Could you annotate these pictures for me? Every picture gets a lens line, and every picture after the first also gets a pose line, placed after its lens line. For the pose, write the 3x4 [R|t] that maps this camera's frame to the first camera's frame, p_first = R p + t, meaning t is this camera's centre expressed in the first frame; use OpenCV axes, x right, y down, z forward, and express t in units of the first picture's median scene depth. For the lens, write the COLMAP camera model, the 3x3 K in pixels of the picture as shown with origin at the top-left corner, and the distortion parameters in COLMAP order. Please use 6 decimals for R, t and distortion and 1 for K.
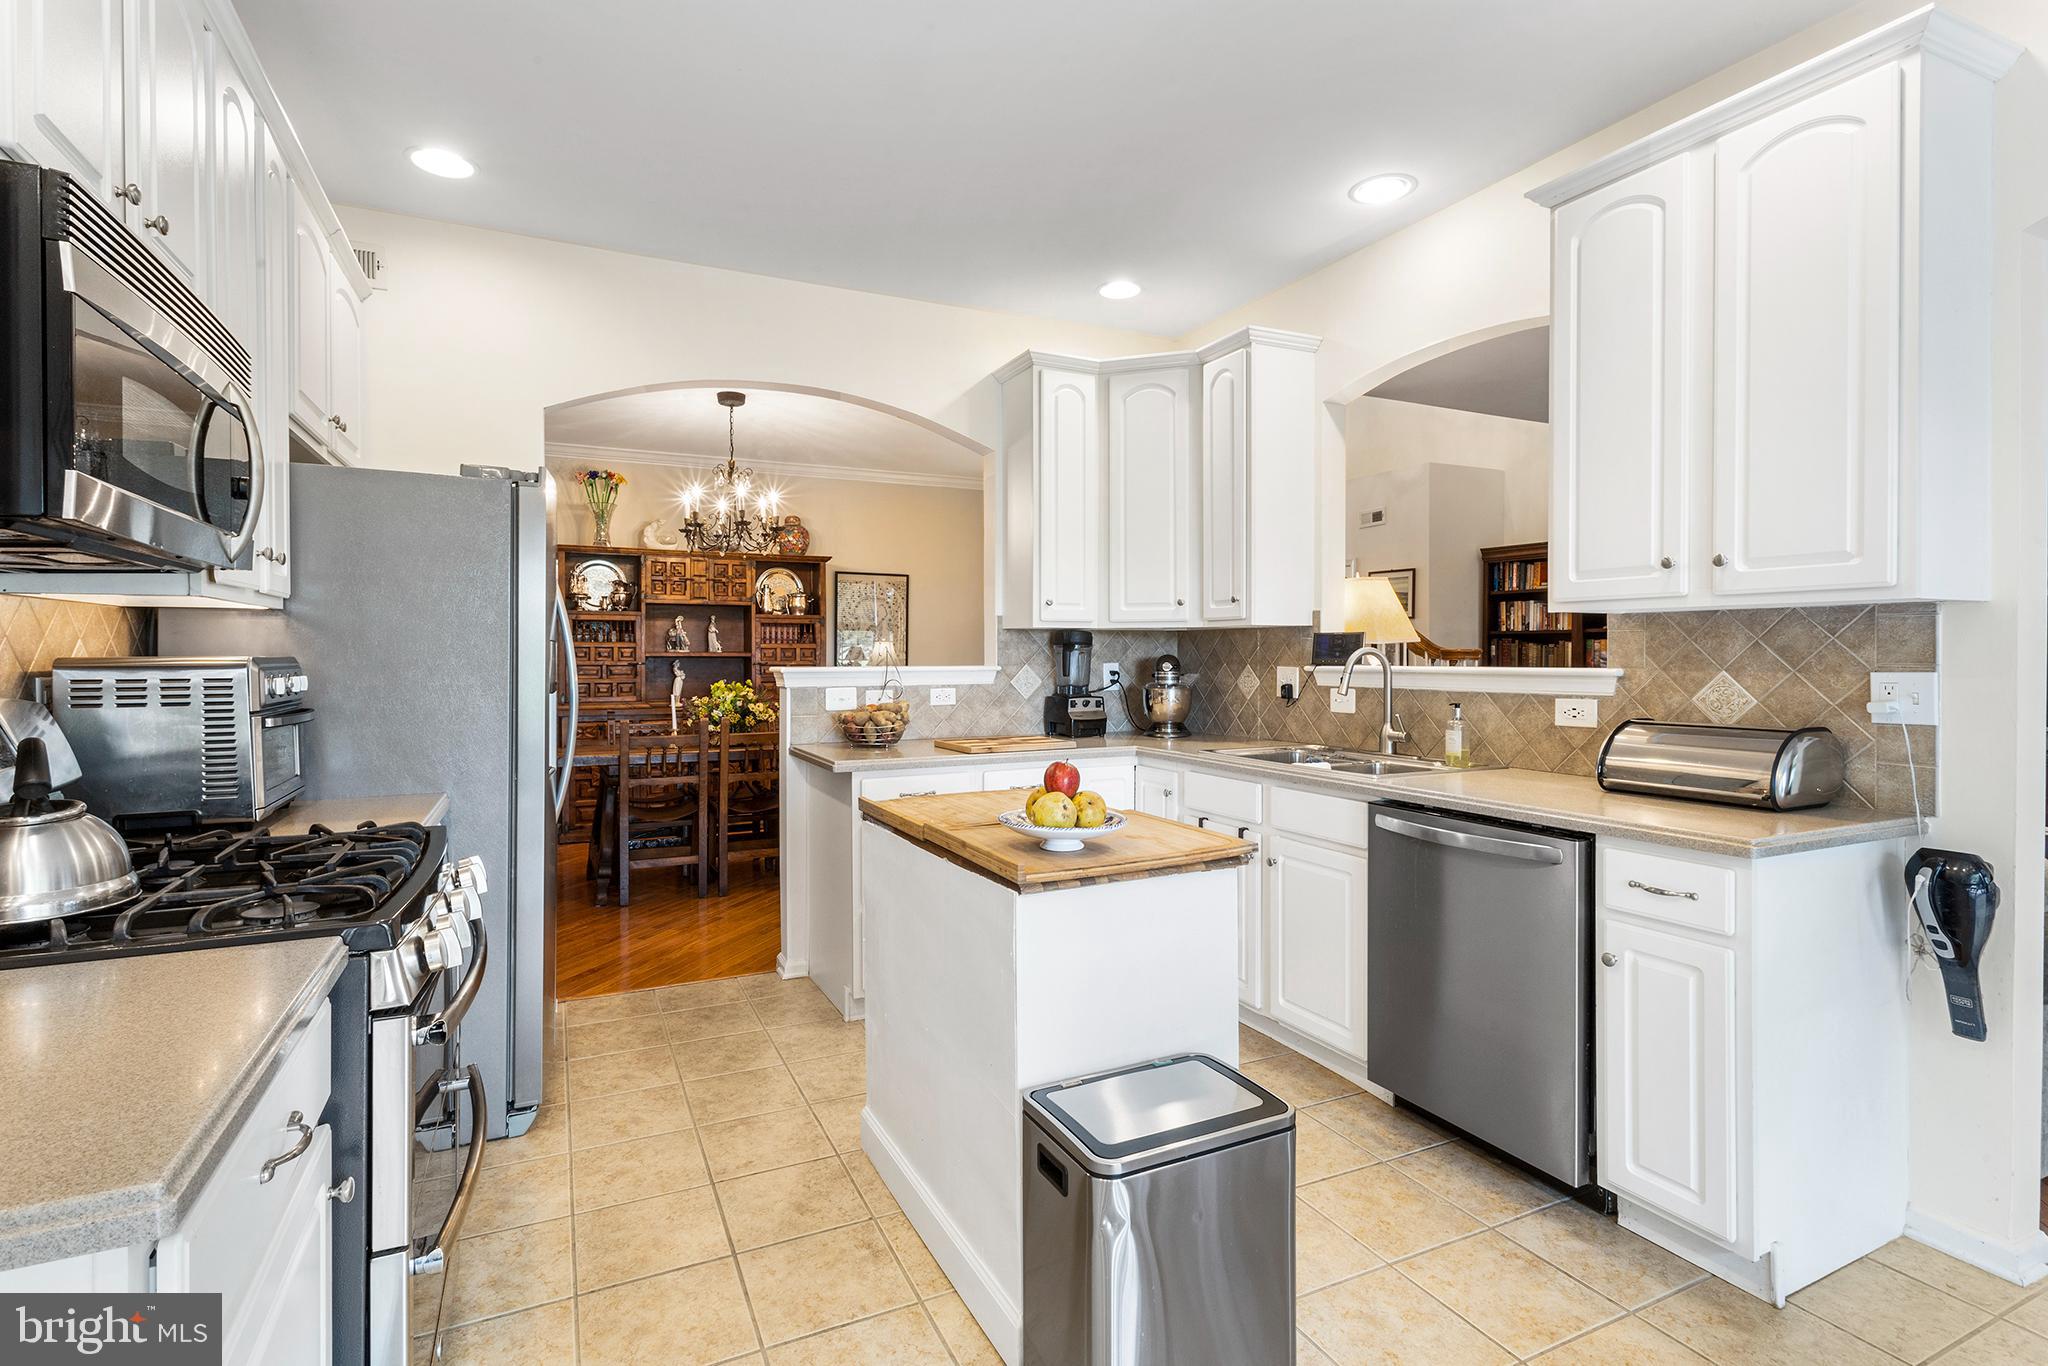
lens RADIAL K [[978.0, 0, 997.3], [0, 978.0, 661.6], [0, 0, 1]] dist [-0.001042, 0.001476]
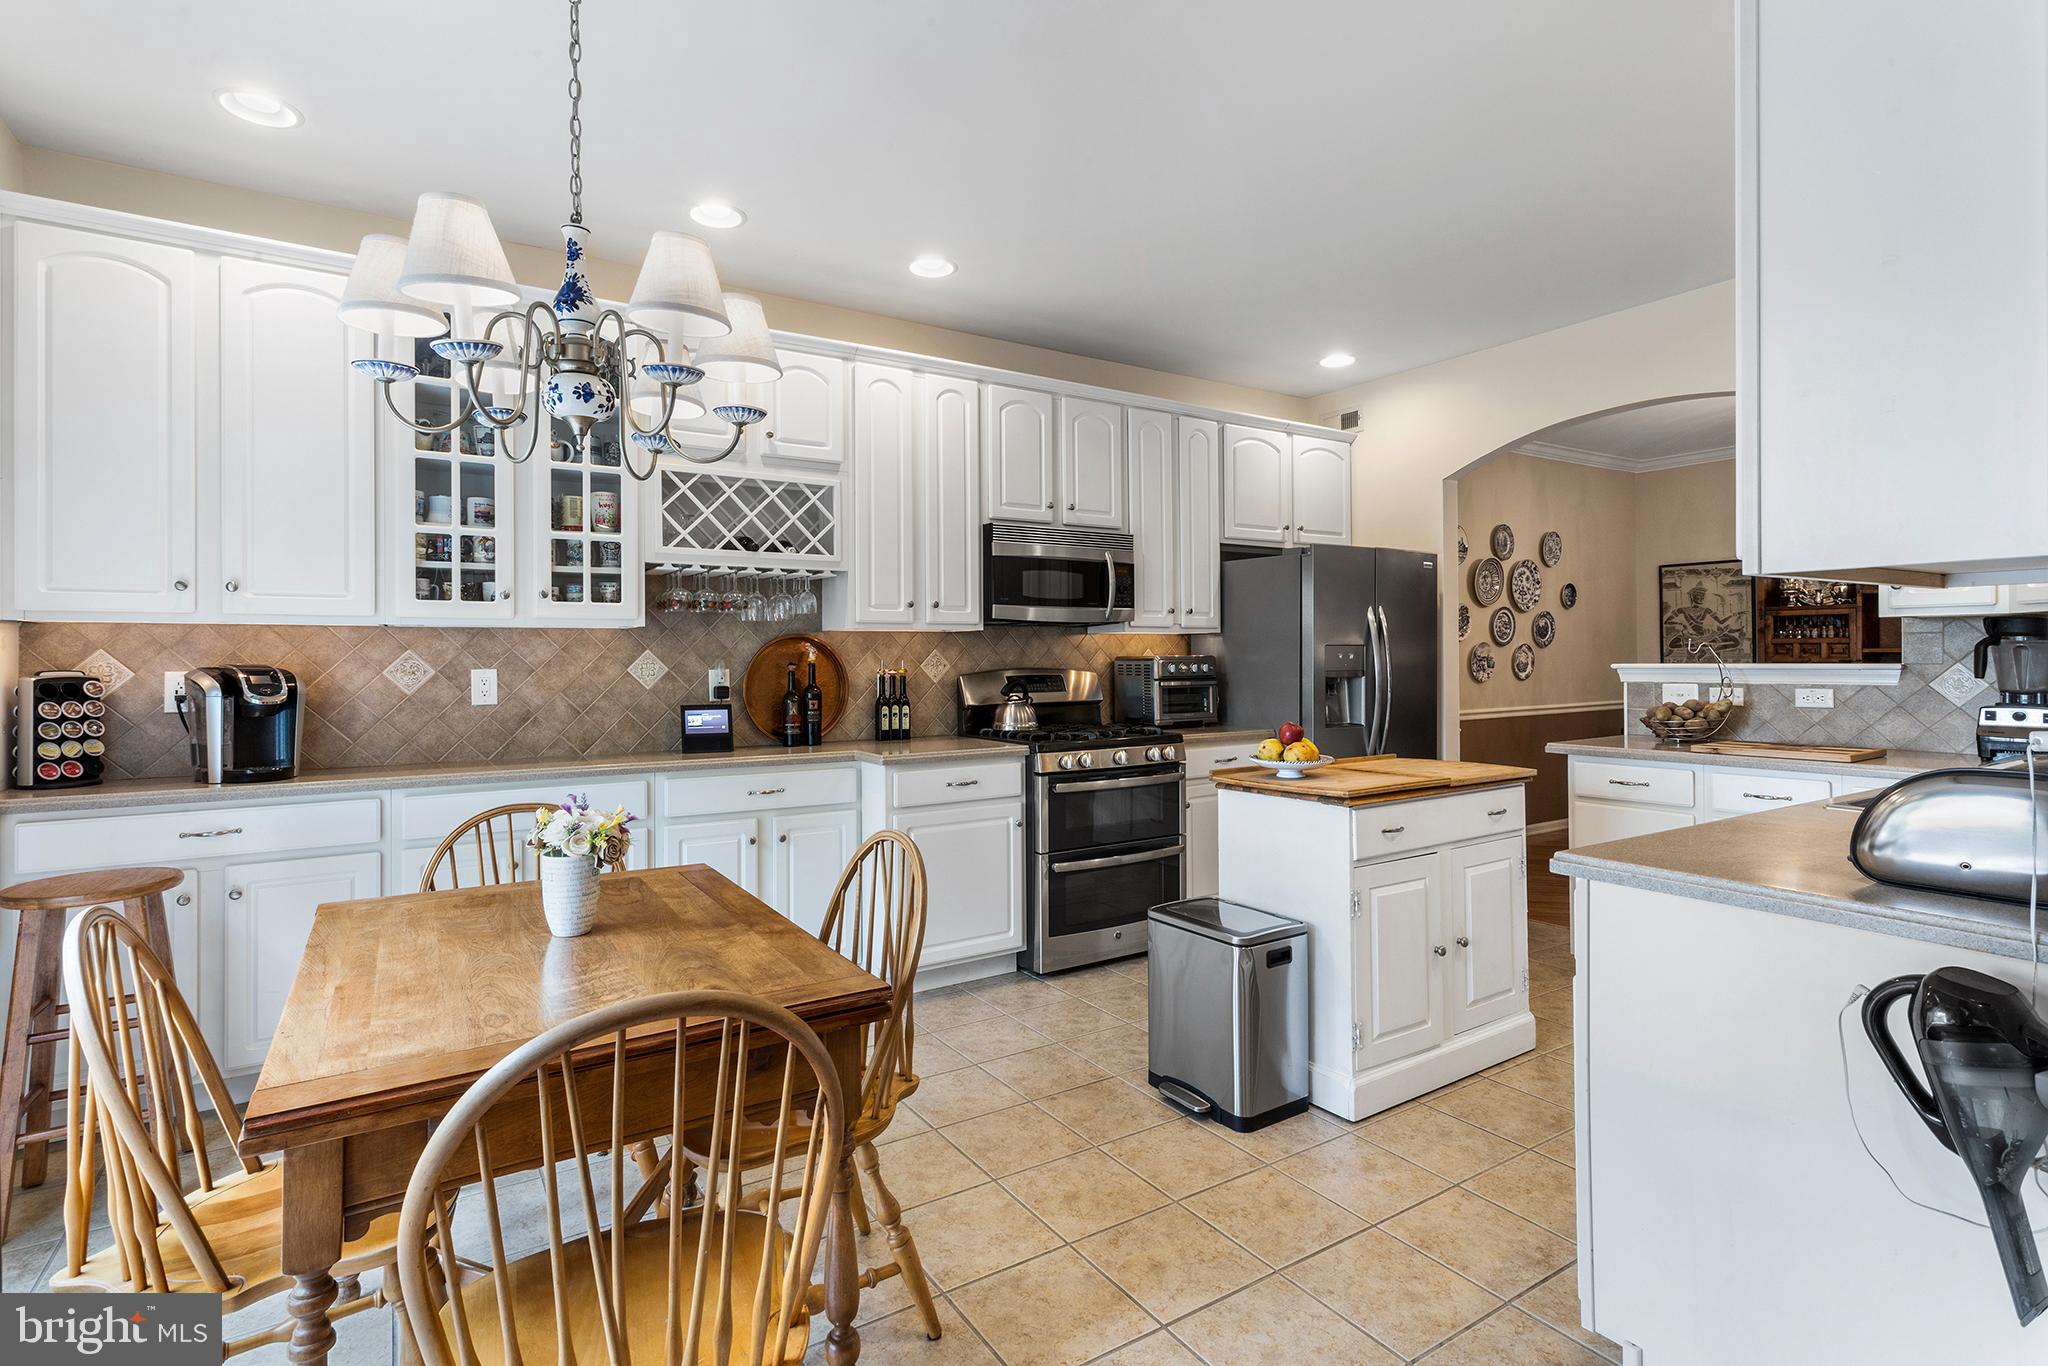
lens RADIAL K [[978.0, 0, 988.2], [0, 978.0, 656.5], [0, 0, 1]] dist [-0.001042, 0.001476]
pose [[0.100246, -0.001104, -0.994962, 0.781673], [-0.000846, 0.999999, -0.001195, 0.000020], [0.994962, 0.000962, 0.100245, 0.178031]]
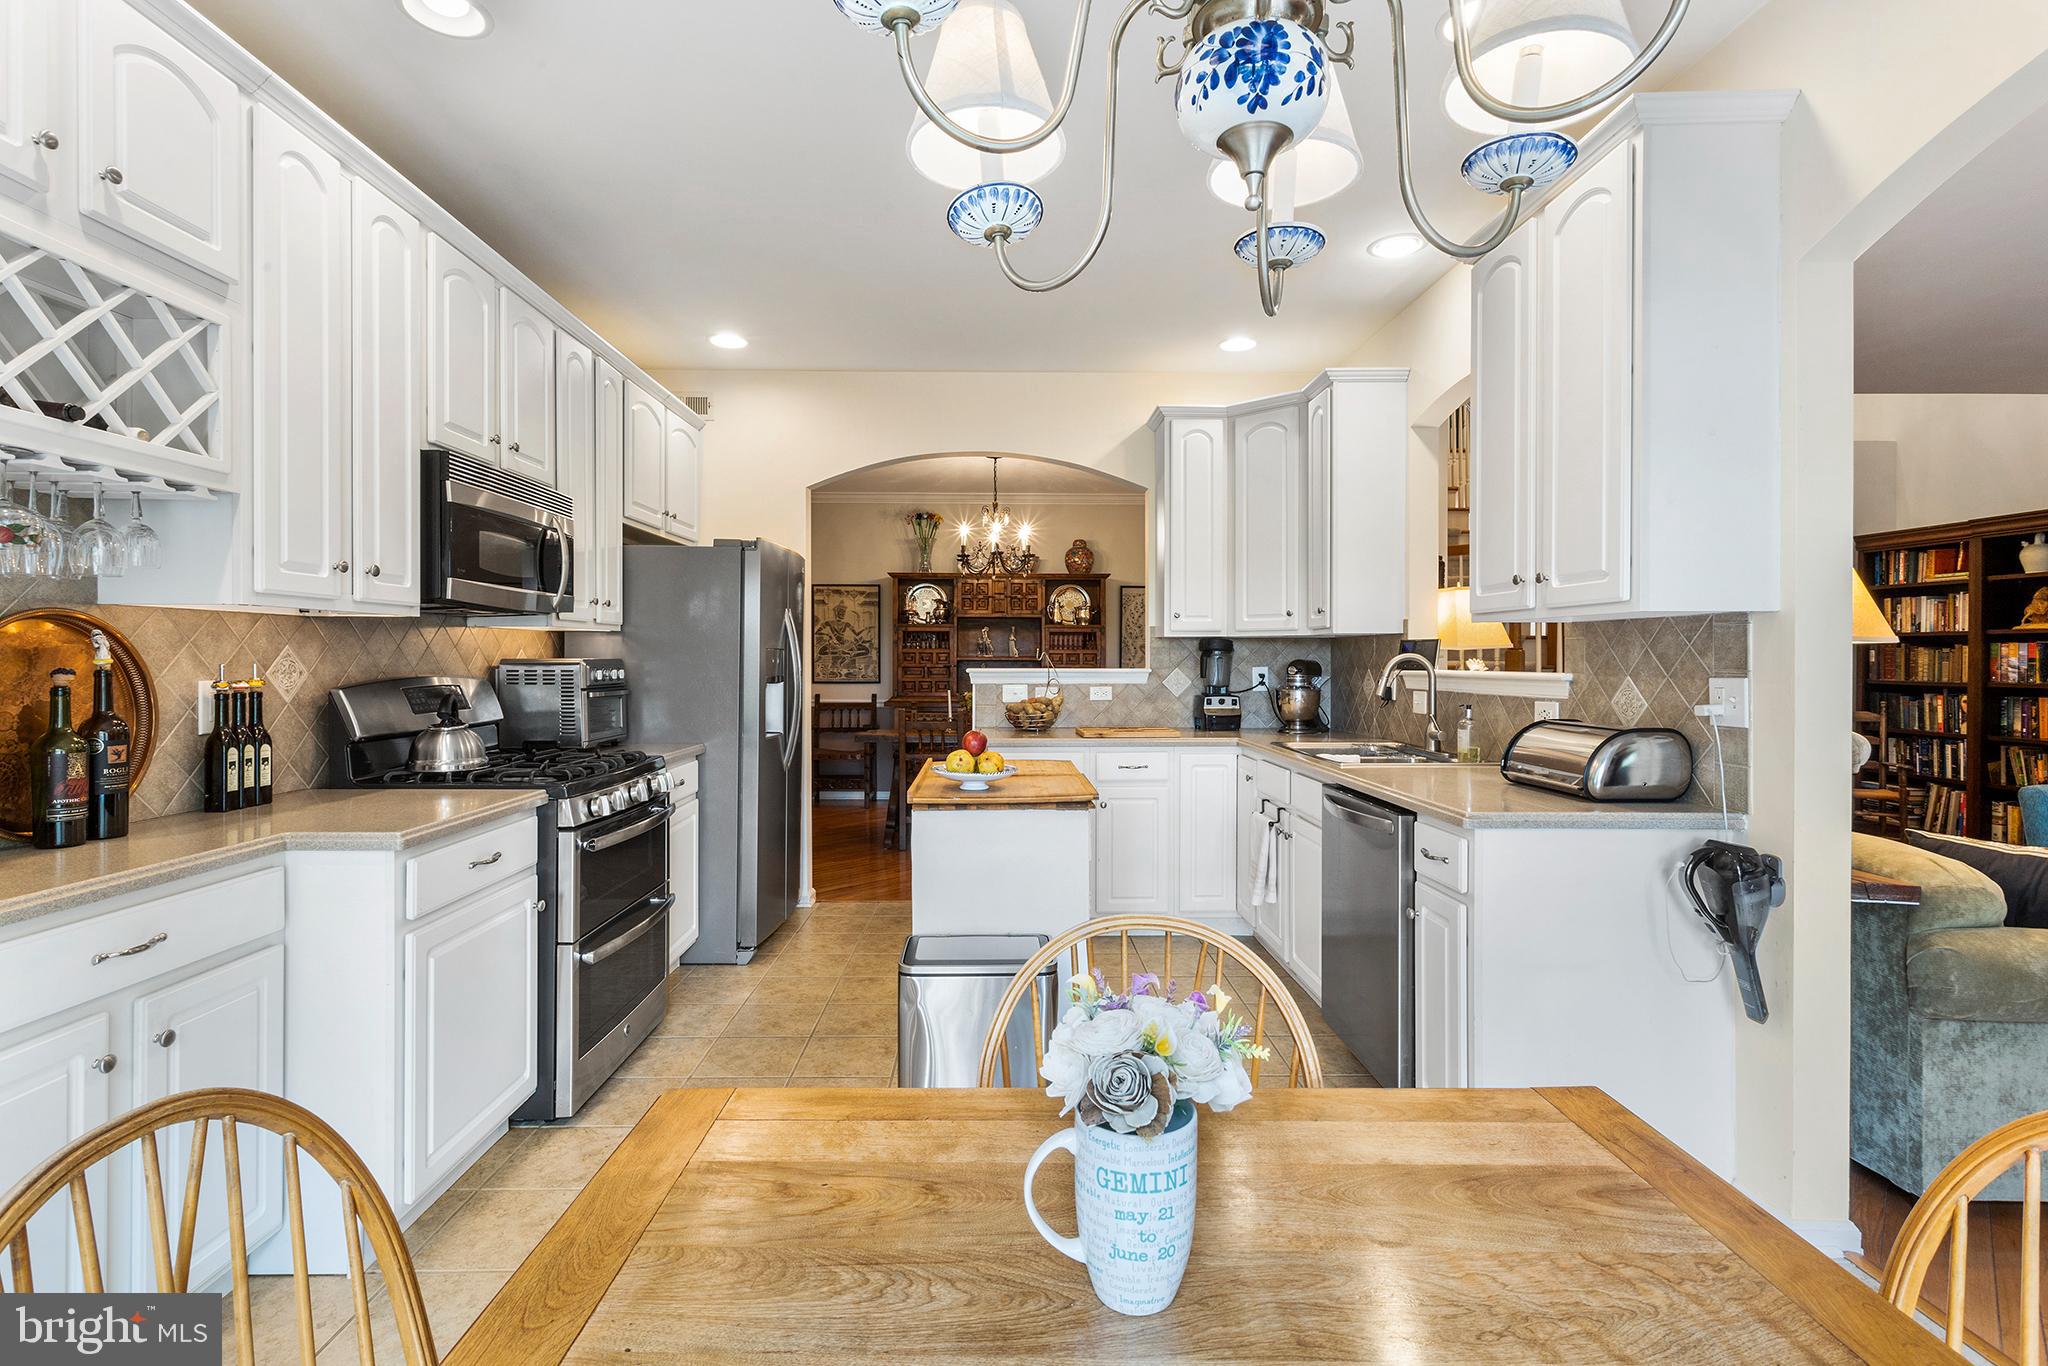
lens RADIAL K [[978.0, 0, 999.1], [0, 978.0, 659.7], [0, 0, 1]] dist [-0.001042, 0.001476]
pose [[0.905355, 0.003251, -0.424642, 0.363326], [-0.006069, 0.999968, -0.005284, 0.000928], [0.424611, 0.007362, 0.905346, -0.165423]]
